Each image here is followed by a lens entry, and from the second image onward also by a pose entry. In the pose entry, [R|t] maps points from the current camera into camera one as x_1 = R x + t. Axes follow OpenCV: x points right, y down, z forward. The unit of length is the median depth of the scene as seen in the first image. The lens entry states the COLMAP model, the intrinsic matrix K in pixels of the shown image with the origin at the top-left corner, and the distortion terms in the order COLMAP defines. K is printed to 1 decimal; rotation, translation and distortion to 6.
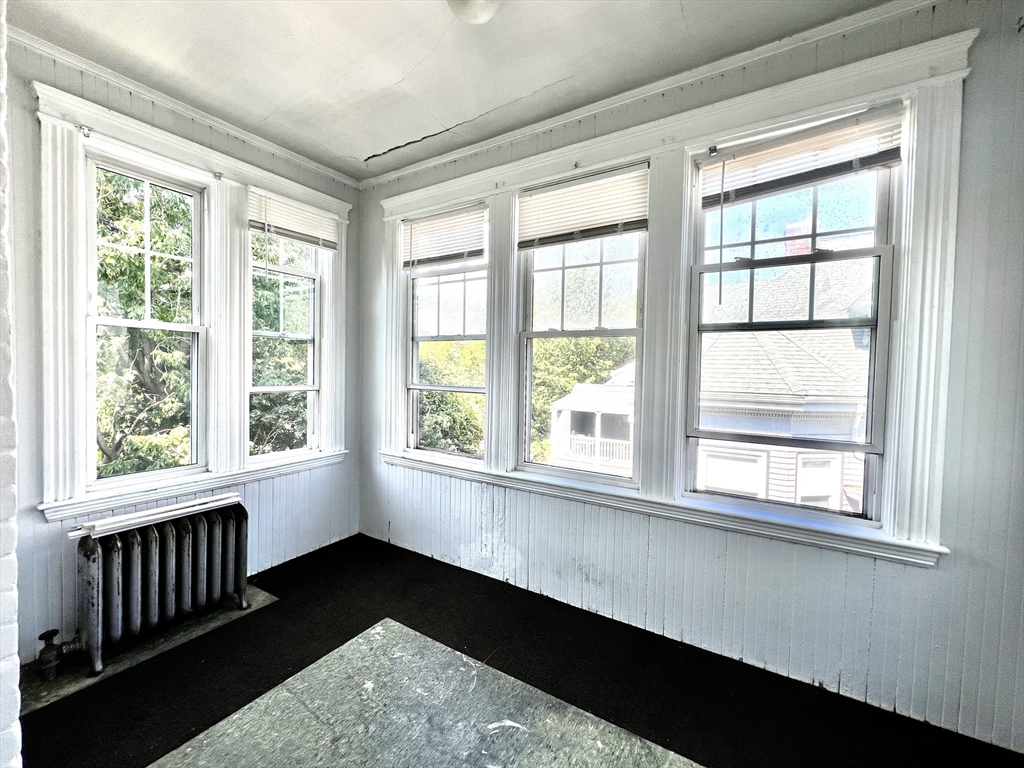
lens RADIAL K [[421.3, 0, 513.2], [0, 421.3, 379.3], [0, 0, 1]] dist [-0.002561, -0.000127]
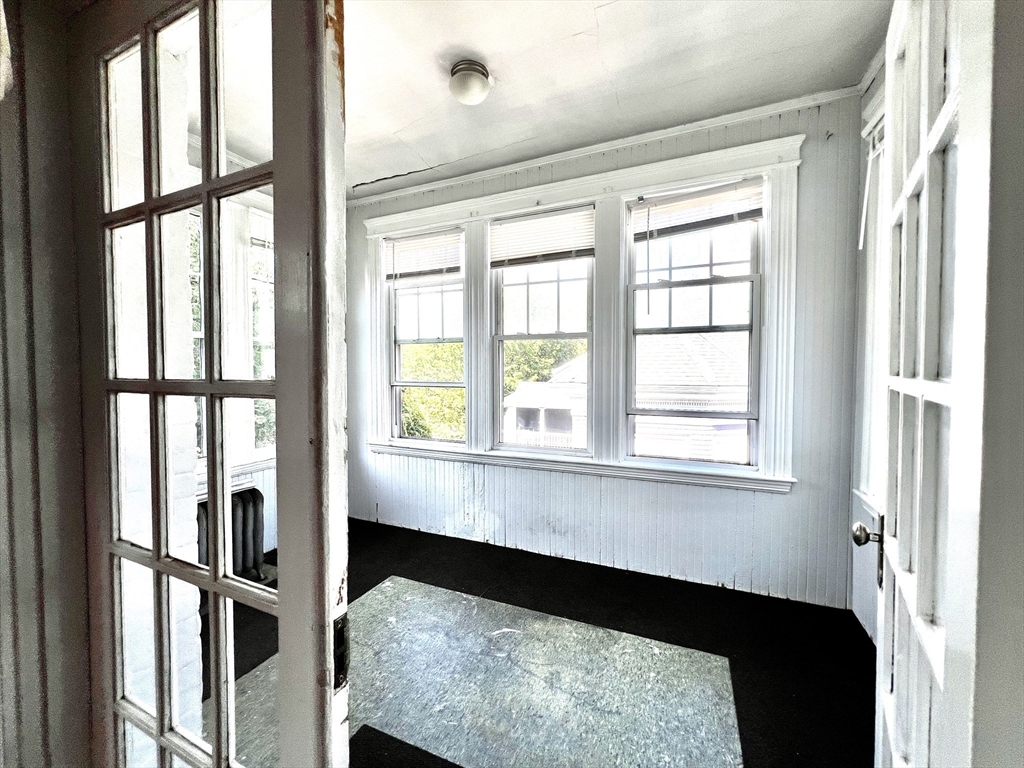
lens RADIAL K [[421.3, 0, 513.2], [0, 421.3, 379.3], [0, 0, 1]] dist [-0.002561, -0.000127]
pose [[0.989105, -0.024002, 0.145241, -0.124720], [0.024189, 0.999707, 0.000479, 0.017048], [-0.145210, 0.003040, 0.989396, -0.244649]]
